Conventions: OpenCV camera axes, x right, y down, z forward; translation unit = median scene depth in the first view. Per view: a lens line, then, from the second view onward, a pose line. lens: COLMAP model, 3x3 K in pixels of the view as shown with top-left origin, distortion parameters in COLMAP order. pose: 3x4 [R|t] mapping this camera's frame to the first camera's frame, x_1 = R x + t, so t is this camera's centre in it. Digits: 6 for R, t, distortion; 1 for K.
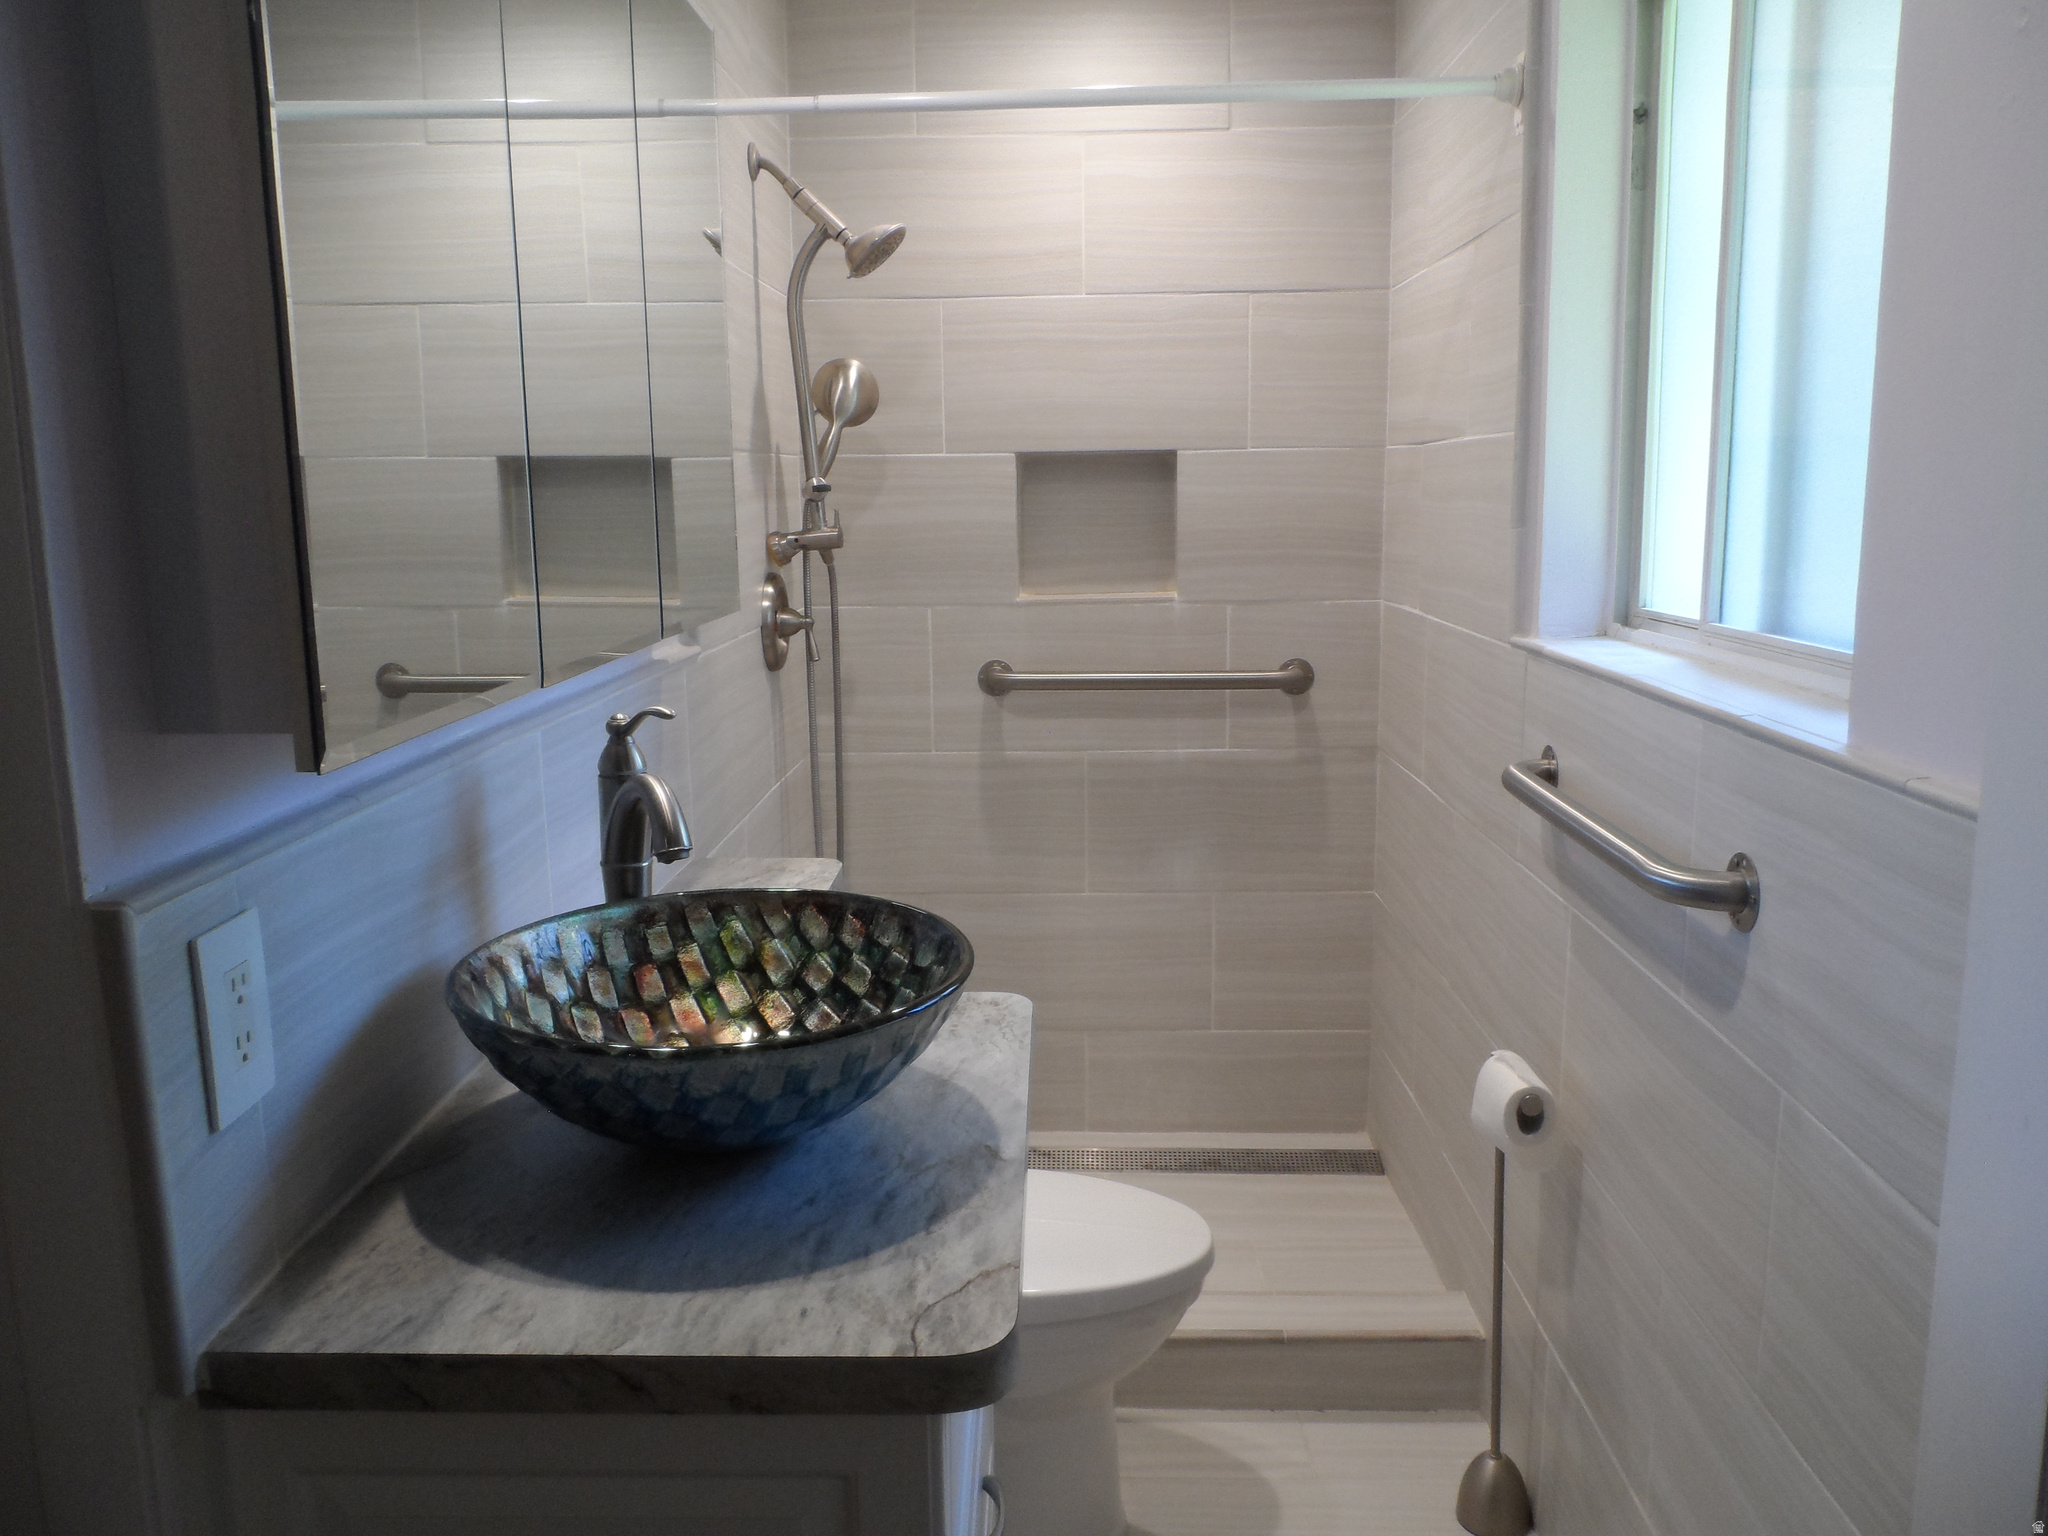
lens RADIAL K [[1530.1, 0, 1029.9], [0, 1530.1, 770.4], [0, 0, 1]] dist [-0.038662, 0.026722]
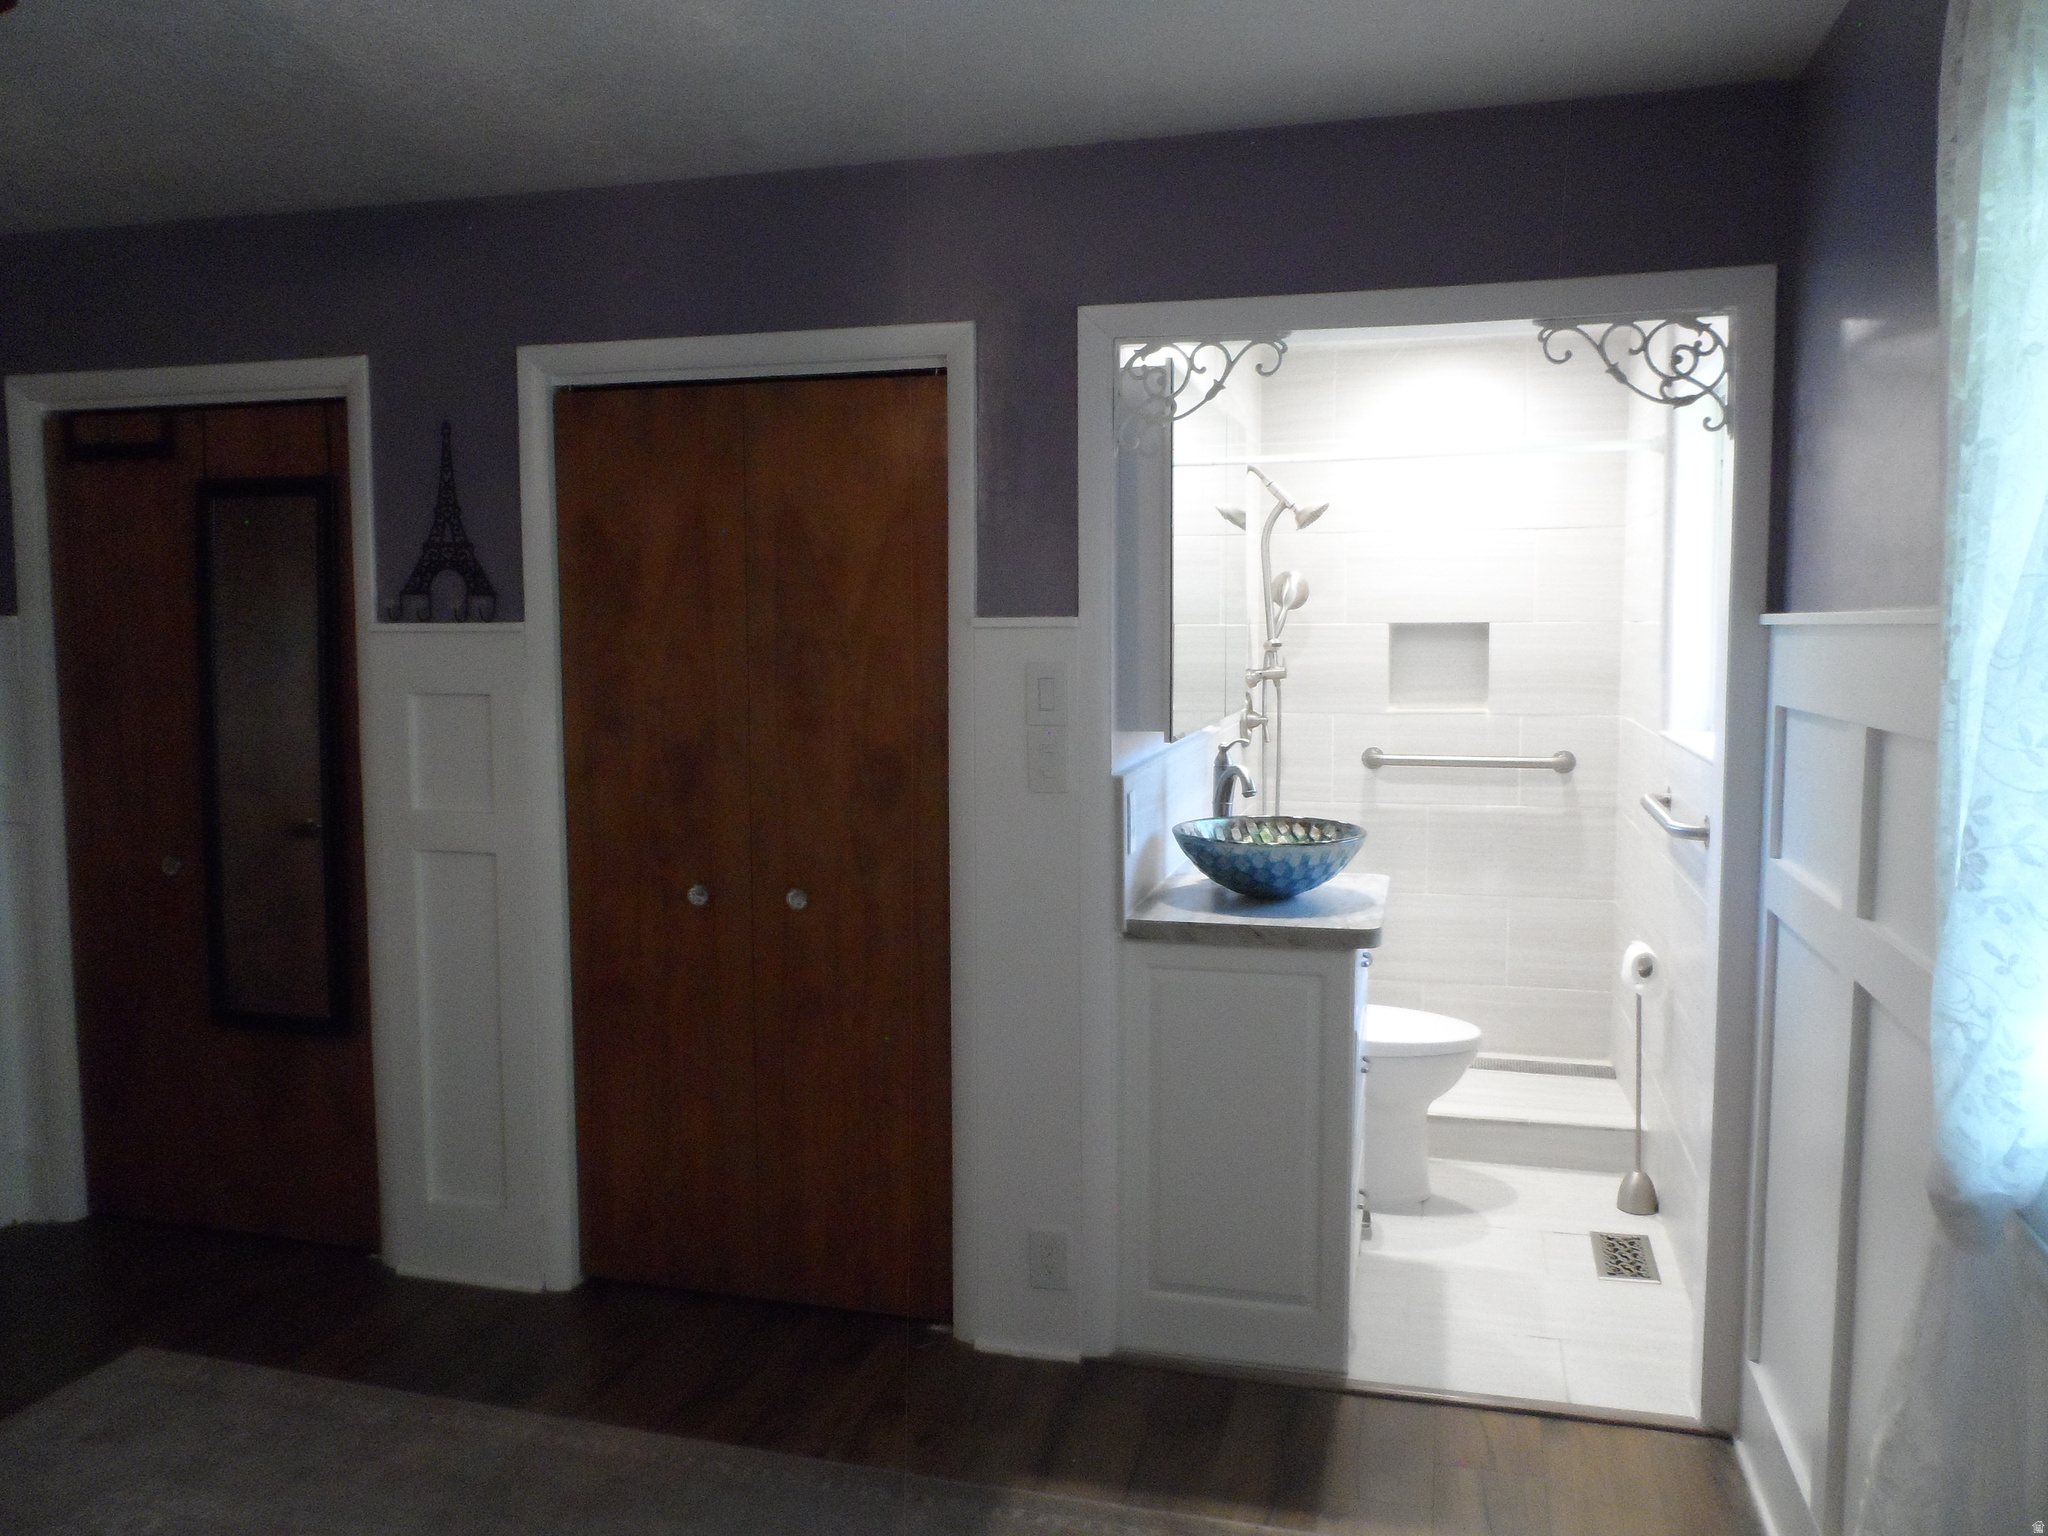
lens RADIAL K [[1530.1, 0, 1021.9], [0, 1530.1, 766.1], [0, 0, 1]] dist [-0.038662, 0.026722]
pose [[0.970316, 0.027580, -0.240262, 0.006892], [-0.048442, 0.995507, -0.081361, 0.110811], [0.236939, 0.090585, 0.967292, -0.751971]]
